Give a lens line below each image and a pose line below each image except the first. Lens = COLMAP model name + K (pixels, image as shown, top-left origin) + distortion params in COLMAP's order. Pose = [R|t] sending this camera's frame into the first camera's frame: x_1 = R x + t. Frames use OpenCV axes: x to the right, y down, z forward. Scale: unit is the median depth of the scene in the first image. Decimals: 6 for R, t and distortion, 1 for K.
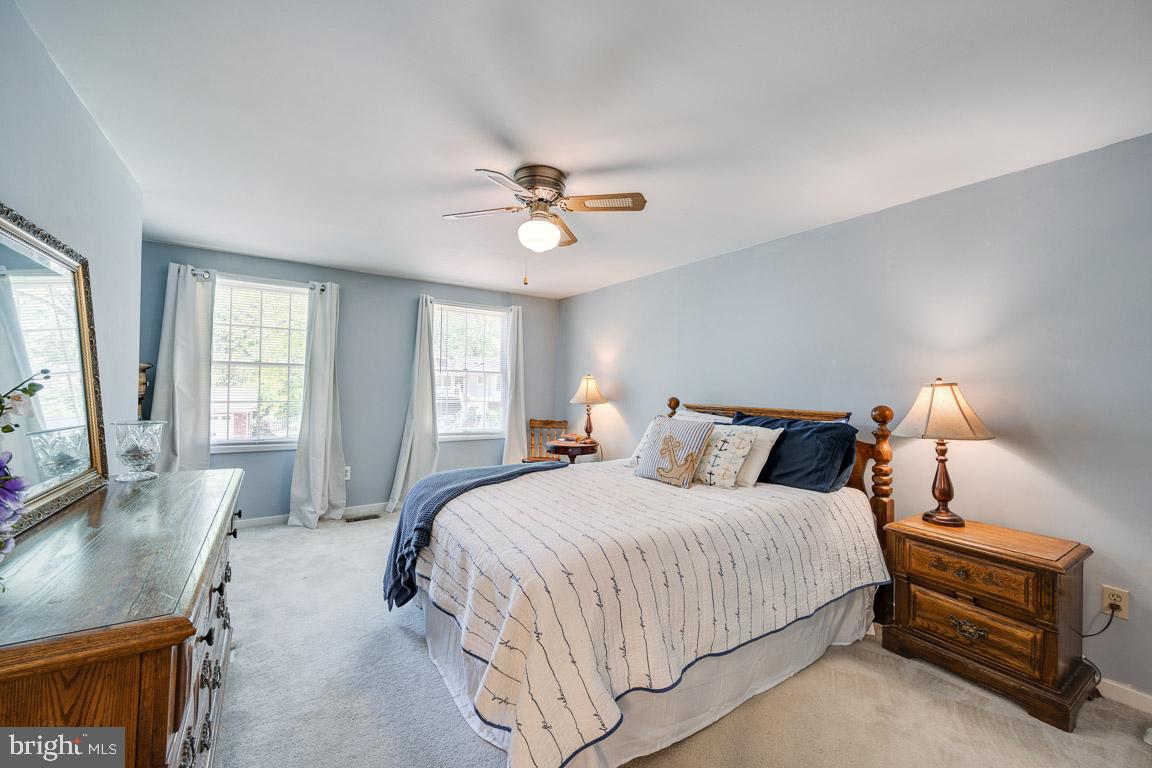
lens RADIAL K [[458.2, 0, 575.8], [0, 458.2, 386.8], [0, 0, 1]] dist [0.000246, 0.000010]
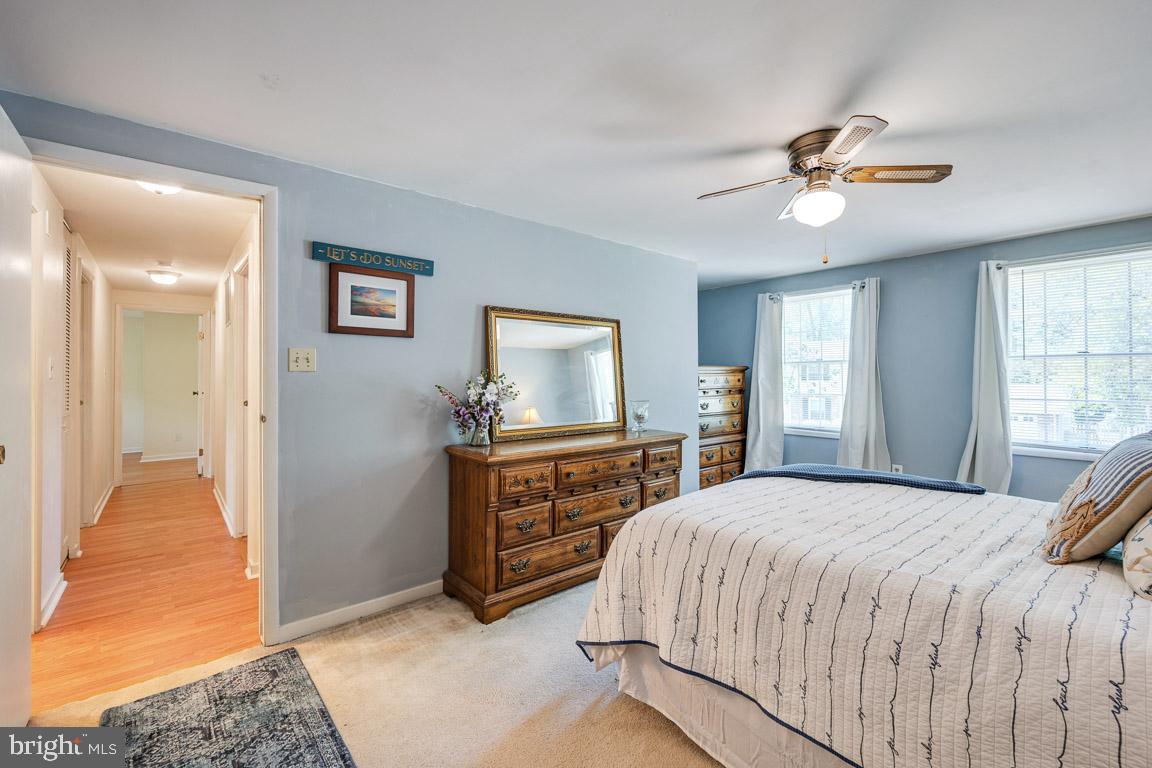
lens RADIAL K [[498.1, 0, 576.7], [0, 498.1, 377.3], [0, 0, 1]] dist [-0.001812, -0.000109]
pose [[0.094014, -0.021015, -0.995349, 0.493342], [0.005891, 0.999771, -0.020552, 0.010371], [0.995553, -0.003931, 0.094116, 0.257058]]
